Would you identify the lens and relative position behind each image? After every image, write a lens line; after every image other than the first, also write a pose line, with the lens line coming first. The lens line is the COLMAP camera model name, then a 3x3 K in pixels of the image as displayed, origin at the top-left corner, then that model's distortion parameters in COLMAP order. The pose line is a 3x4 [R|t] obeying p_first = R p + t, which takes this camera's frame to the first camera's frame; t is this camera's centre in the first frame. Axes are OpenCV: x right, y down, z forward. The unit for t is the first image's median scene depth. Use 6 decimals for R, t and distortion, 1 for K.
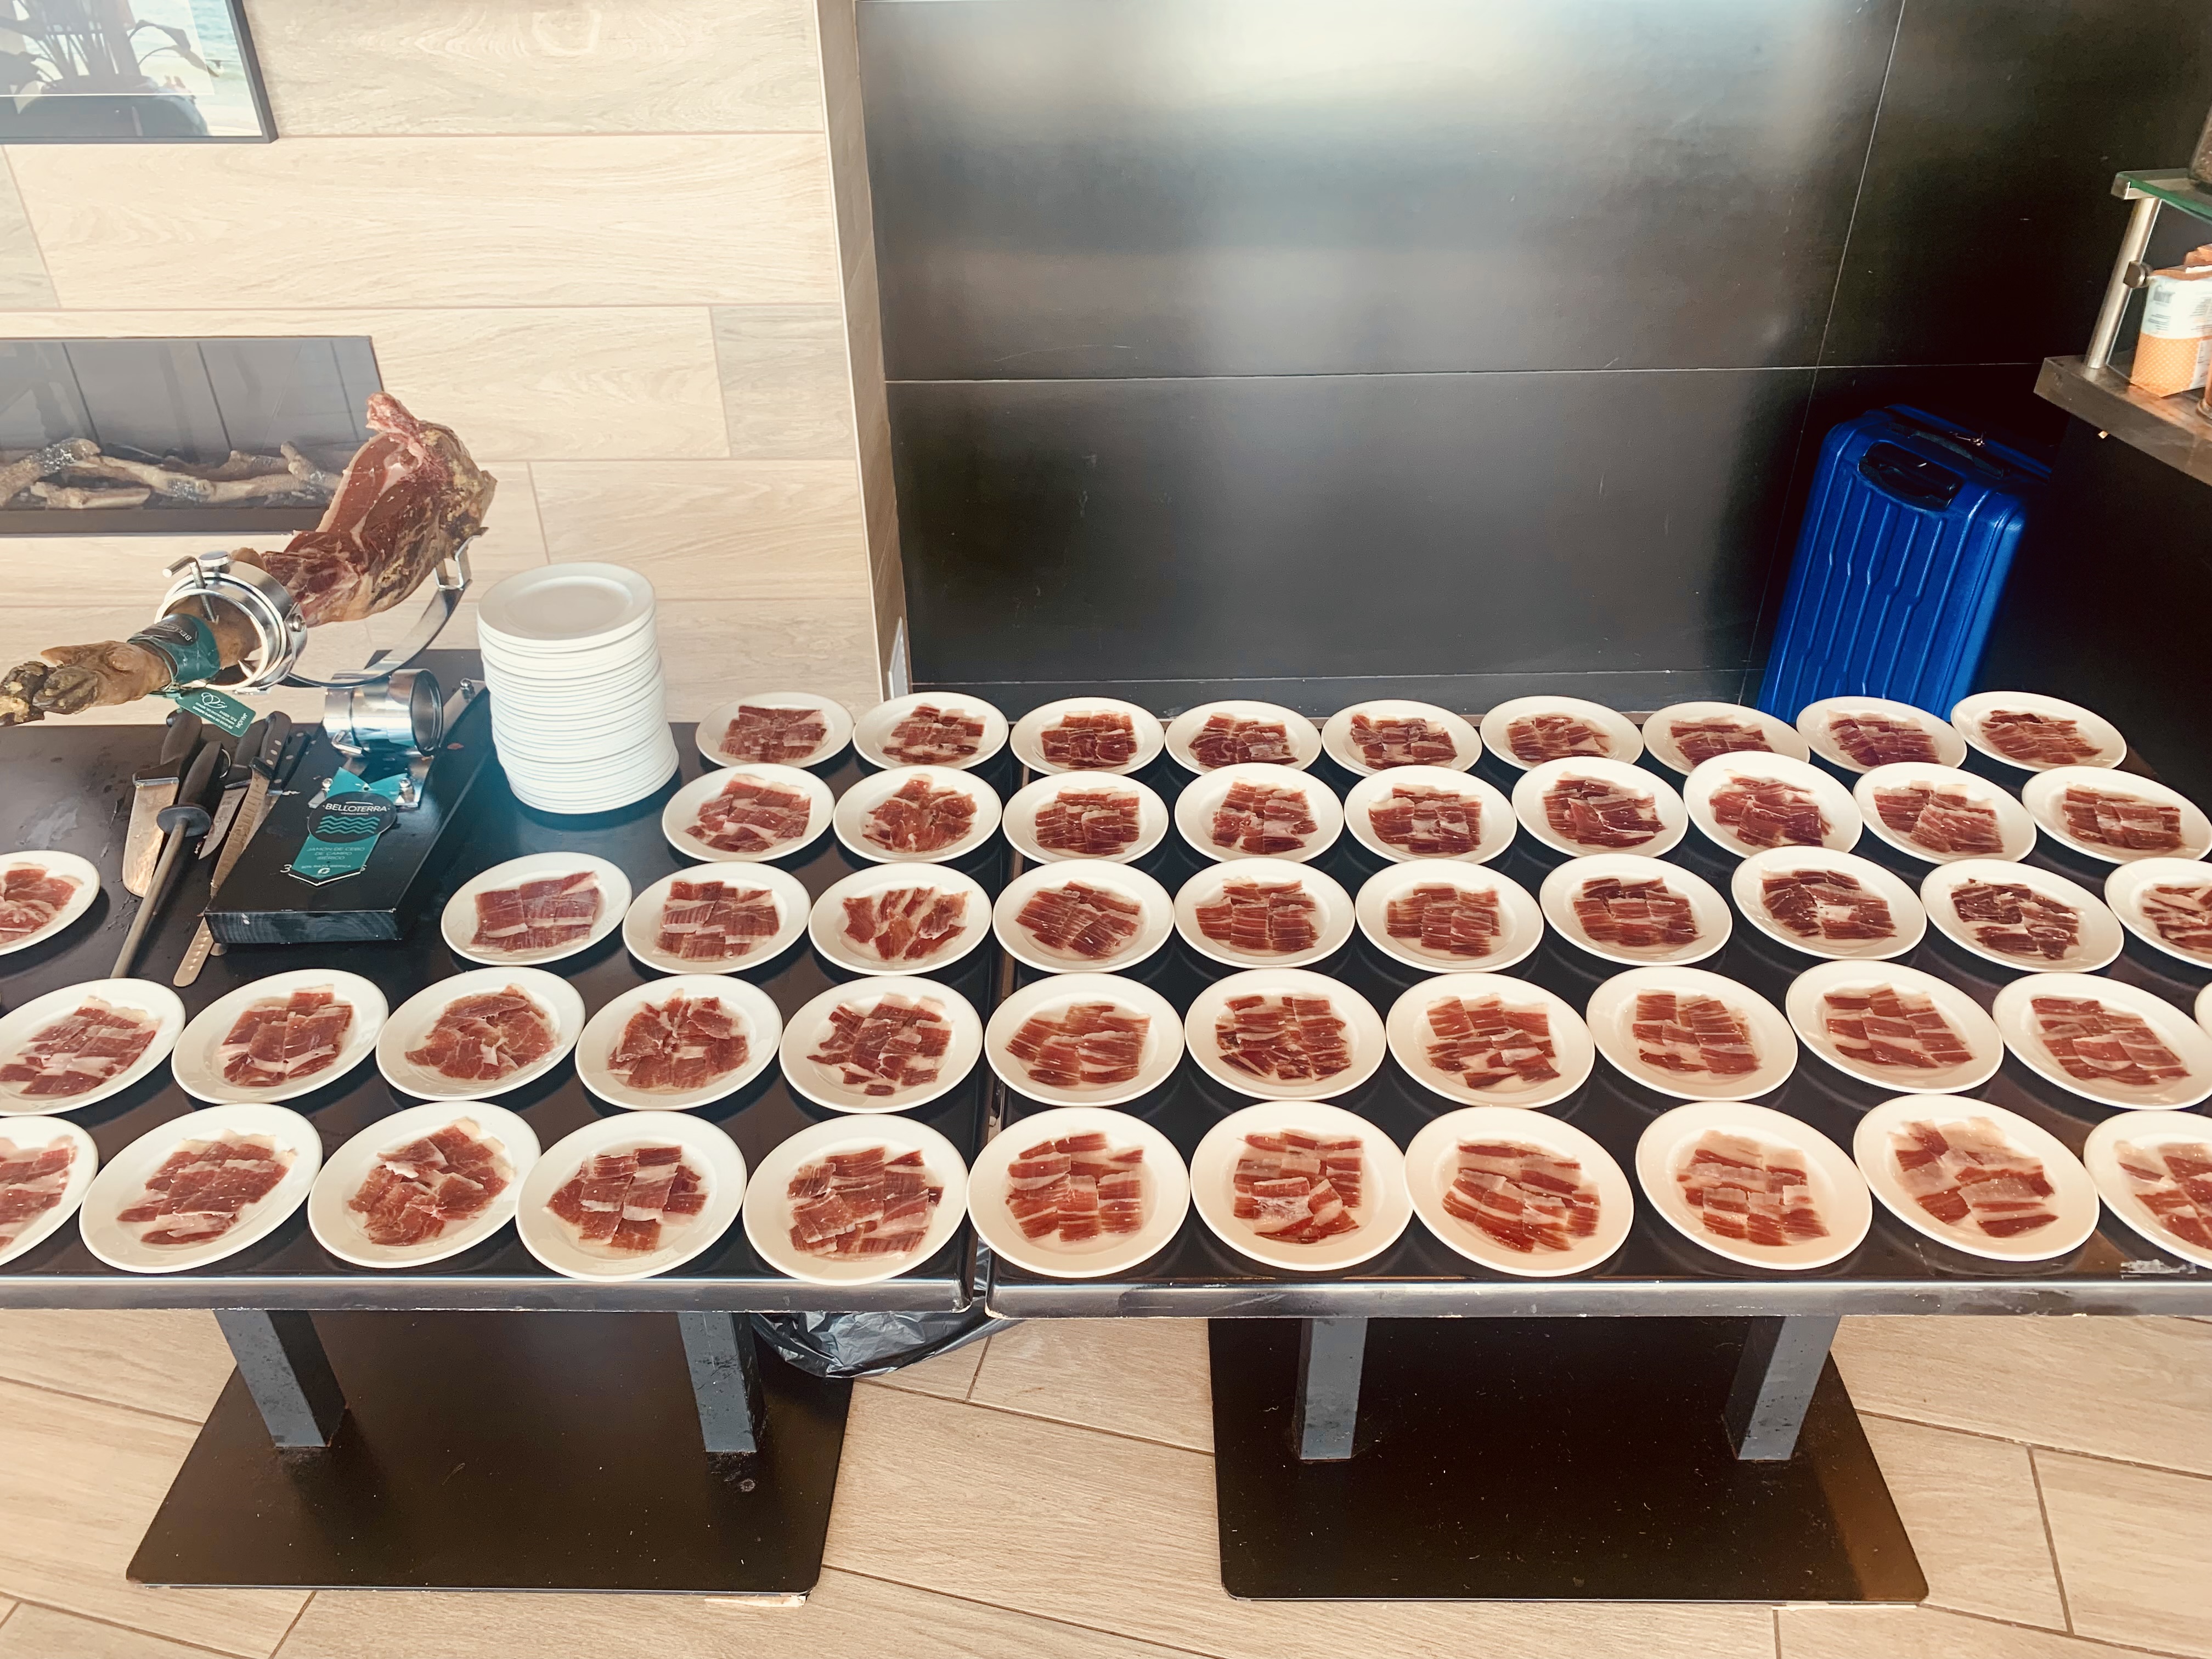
lens RADIAL K [[1653.1, 0, 1106.0], [0, 1653.1, 829.5], [0, 0, 1]] dist [0.005690, -0.002542]
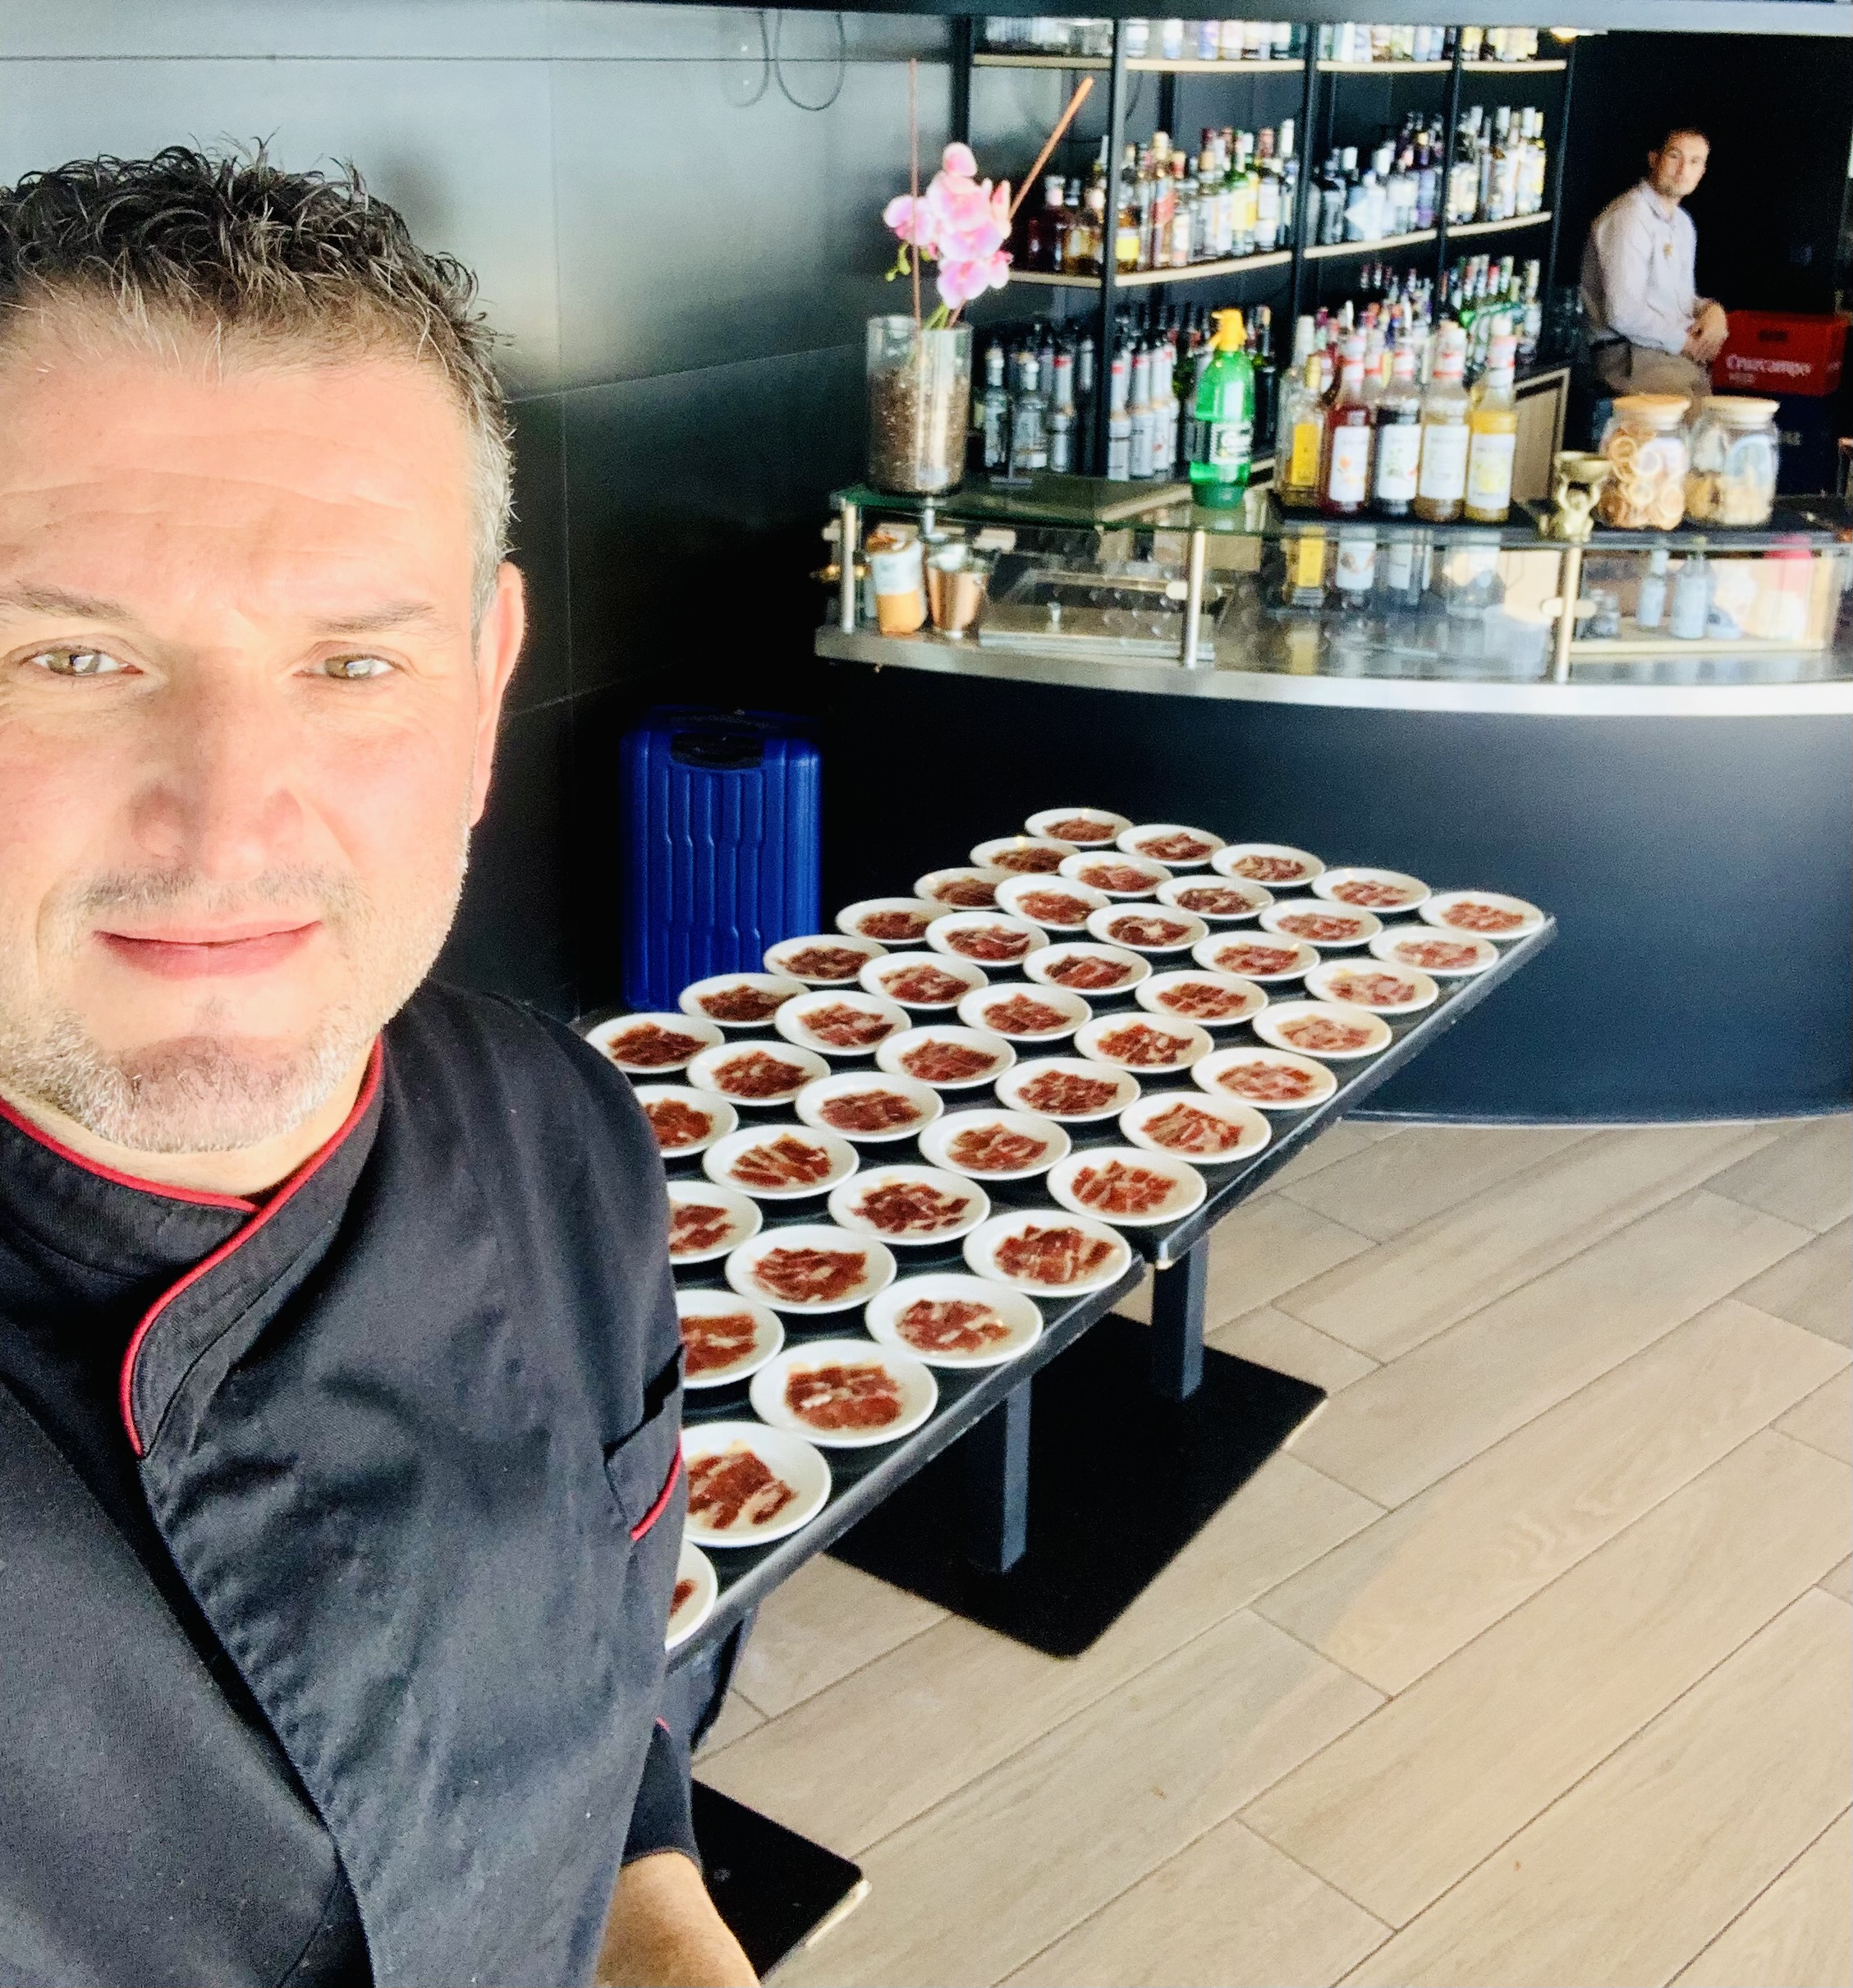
lens RADIAL K [[2343.0, 0, 926.5], [0, 2343.0, 994.0], [0, 0, 1]] dist [-0.009211, -0.003129]
pose [[0.548319, -0.305774, 0.778363, -1.472034], [0.468637, 0.883230, 0.016839, -0.034077], [-0.692622, 0.355537, 0.627589, -0.167019]]
